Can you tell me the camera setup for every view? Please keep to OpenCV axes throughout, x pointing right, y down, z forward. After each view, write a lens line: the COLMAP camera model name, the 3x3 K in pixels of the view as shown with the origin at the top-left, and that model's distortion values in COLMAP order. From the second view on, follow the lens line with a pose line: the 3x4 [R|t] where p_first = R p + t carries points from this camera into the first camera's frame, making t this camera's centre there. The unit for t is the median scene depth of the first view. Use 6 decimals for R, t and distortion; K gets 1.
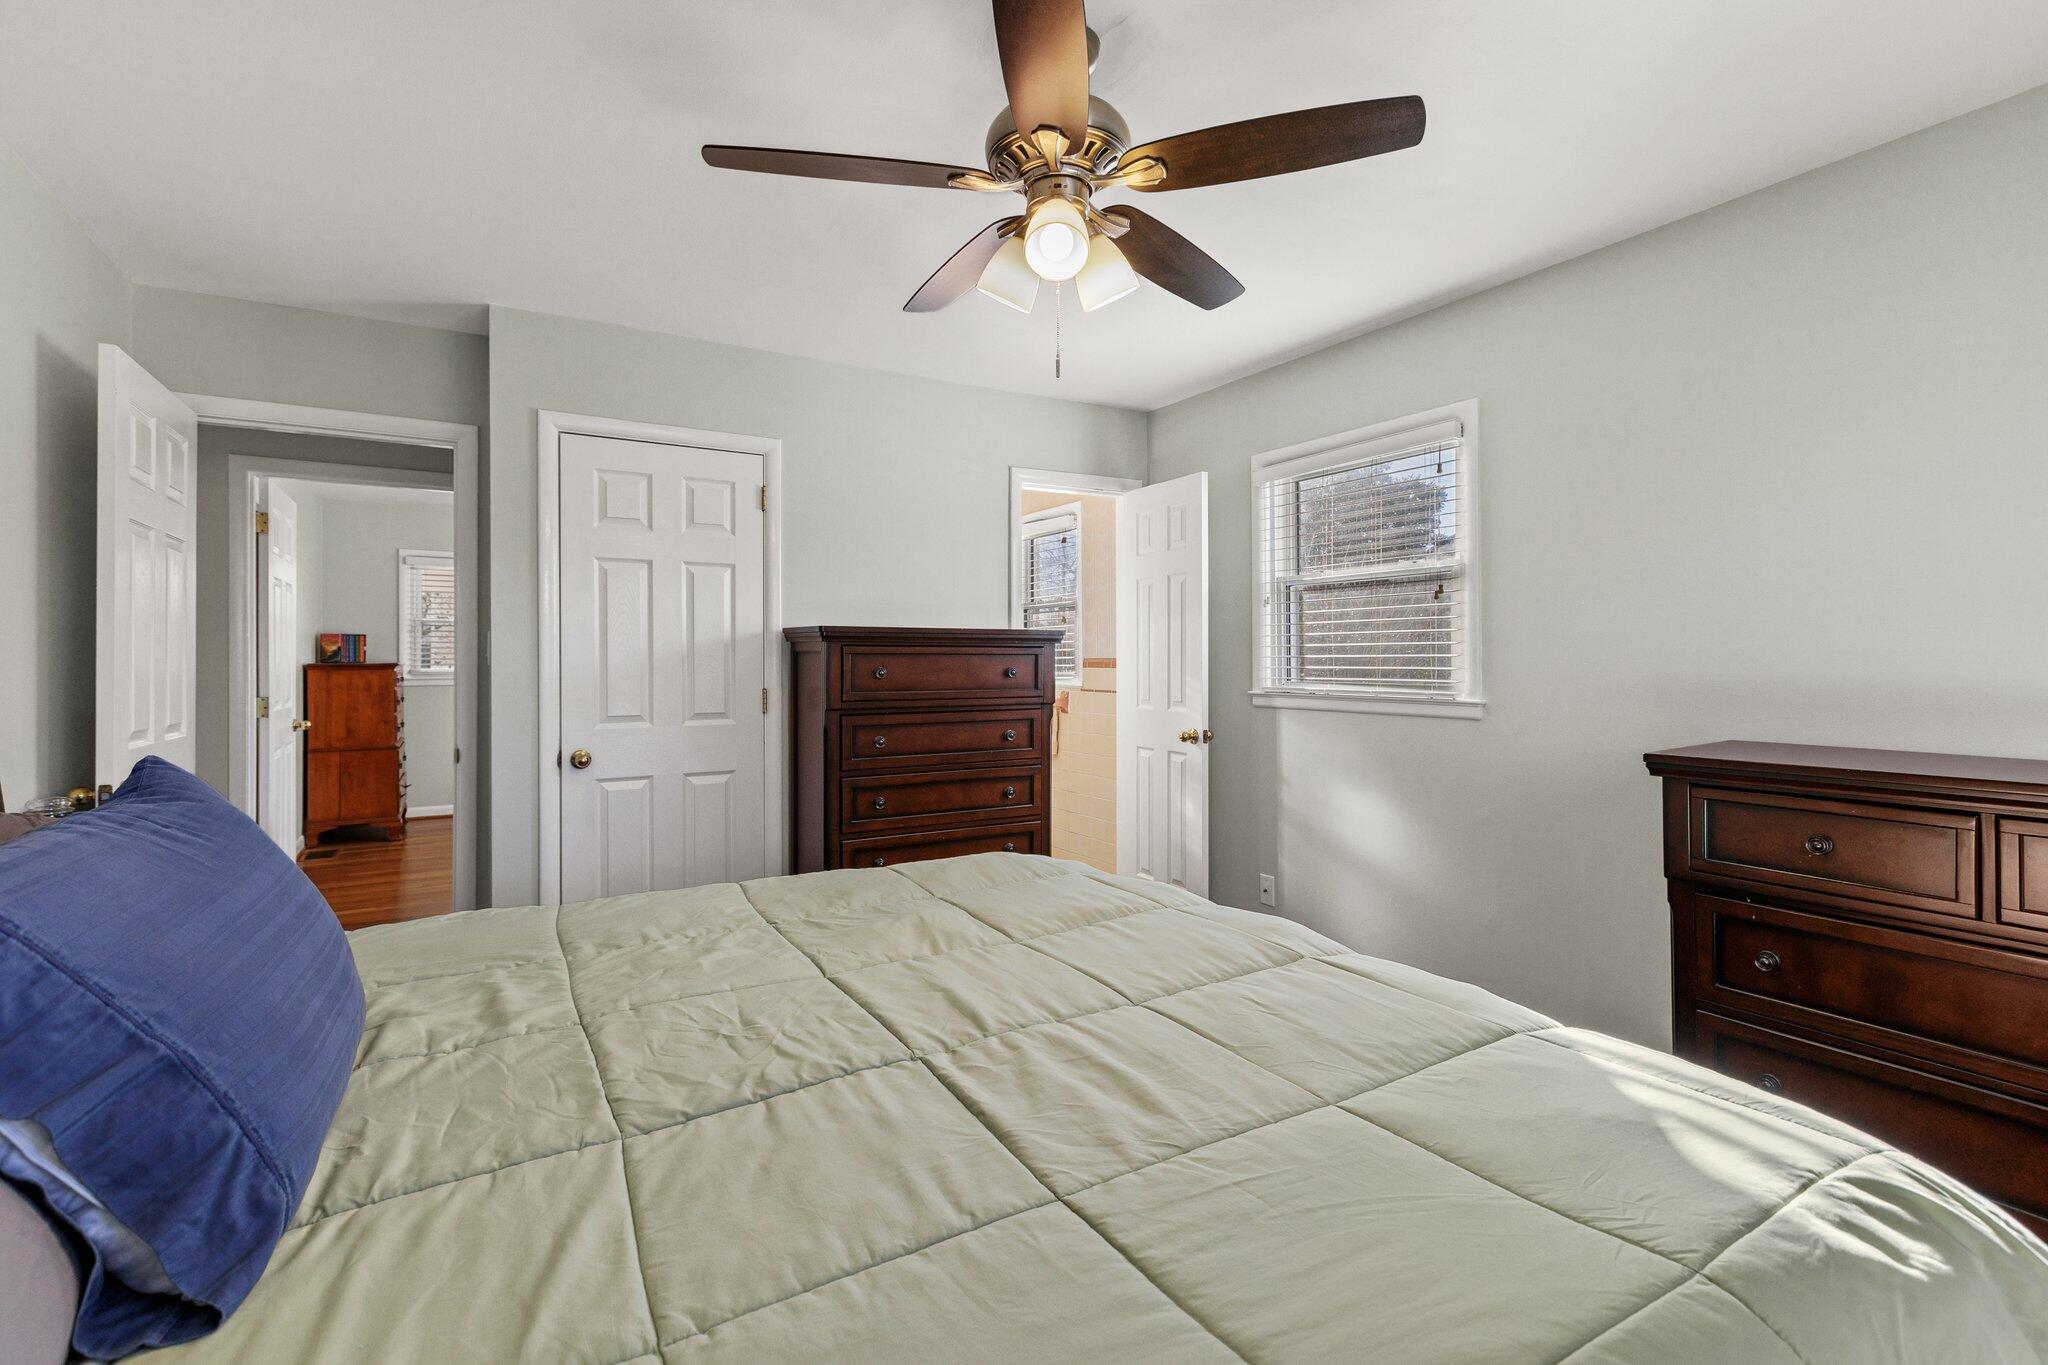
lens RADIAL K [[926.5, 0, 1020.6], [0, 926.5, 682.6], [0, 0, 1]] dist [-0.012690, -0.000367]
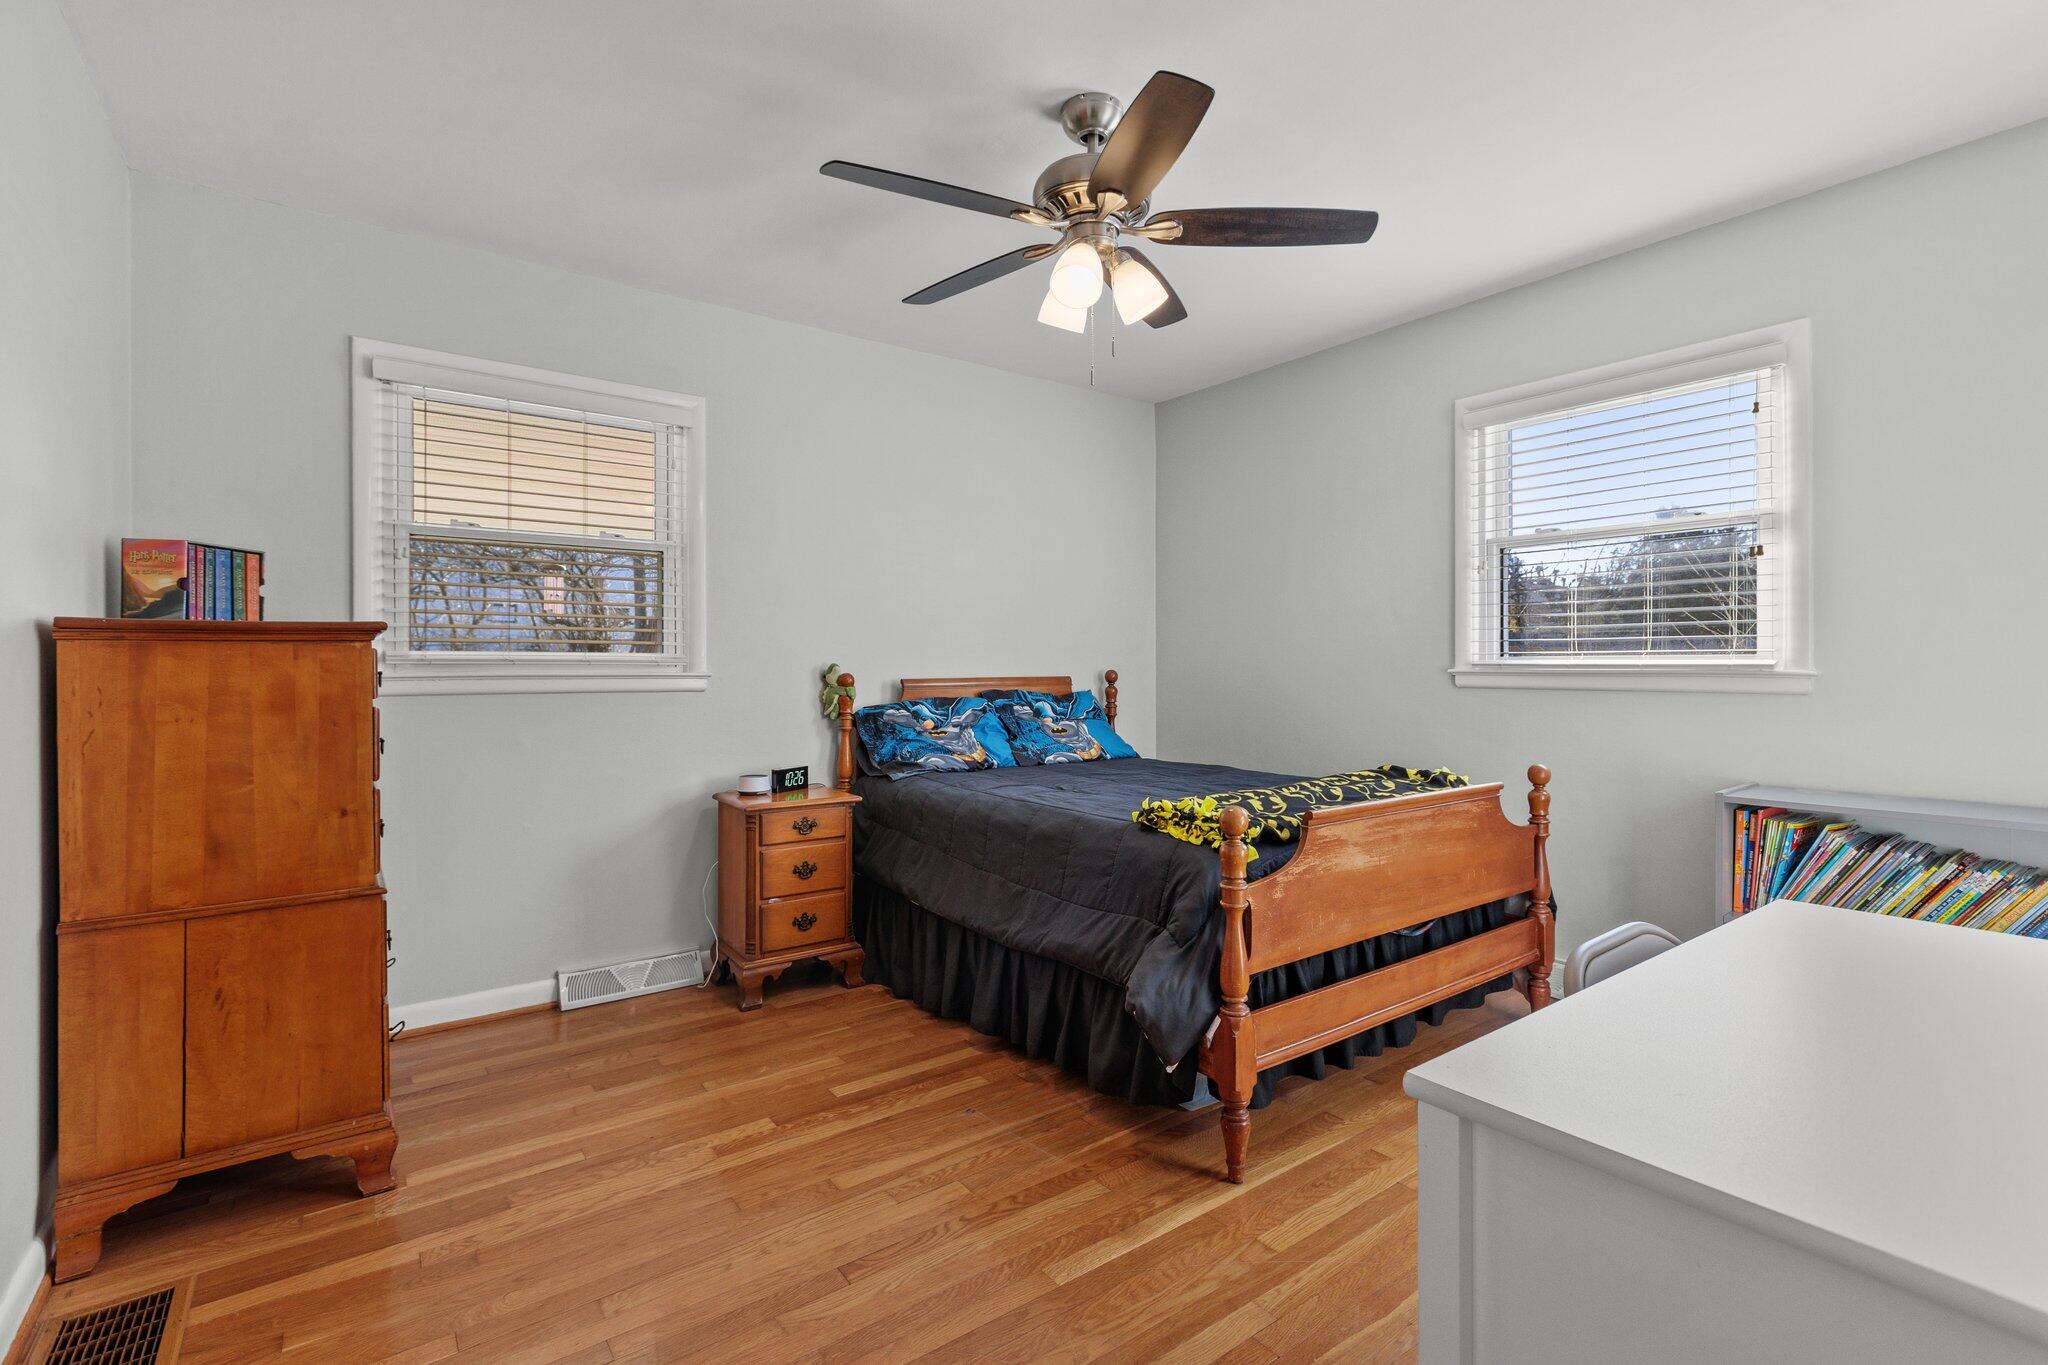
lens RADIAL K [[926.5, 0, 1032.7], [0, 926.5, 665.3], [0, 0, 1]] dist [-0.012690, -0.000367]
pose [[0.994282, -0.002318, 0.106763, -0.496062], [0.003184, 0.999963, -0.007935, -0.002952], [-0.106741, 0.008230, 0.994253, 0.673063]]
